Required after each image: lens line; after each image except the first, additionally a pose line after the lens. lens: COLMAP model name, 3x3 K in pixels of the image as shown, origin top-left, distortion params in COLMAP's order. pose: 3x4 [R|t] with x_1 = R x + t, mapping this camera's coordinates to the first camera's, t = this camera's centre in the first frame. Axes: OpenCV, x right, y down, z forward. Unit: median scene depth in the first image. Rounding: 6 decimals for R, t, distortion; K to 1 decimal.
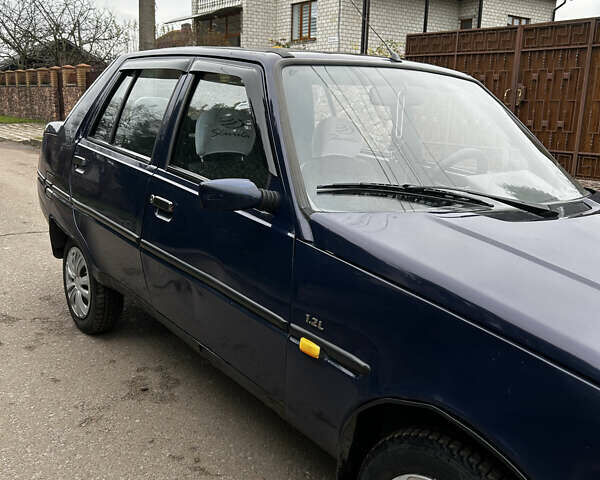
lens RADIAL K [[617.2, 0, 300.0], [0, 617.2, 240.0], [0, 0, 1]] dist [0.141838, -0.282025]
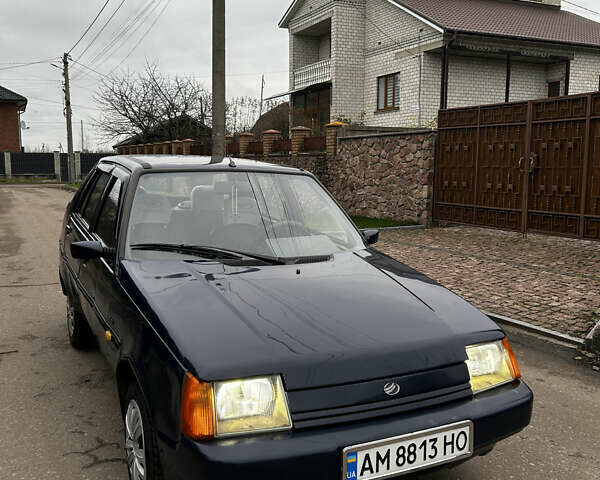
lens RADIAL K [[617.2, 0, 300.0], [0, 617.2, 240.0], [0, 0, 1]] dist [0.141838, -0.282025]
pose [[0.981826, 0.000534, -0.189781, 0.161874], [-0.018560, 0.995473, -0.093216, 0.010323], [0.188872, 0.095044, 0.977391, -0.121648]]
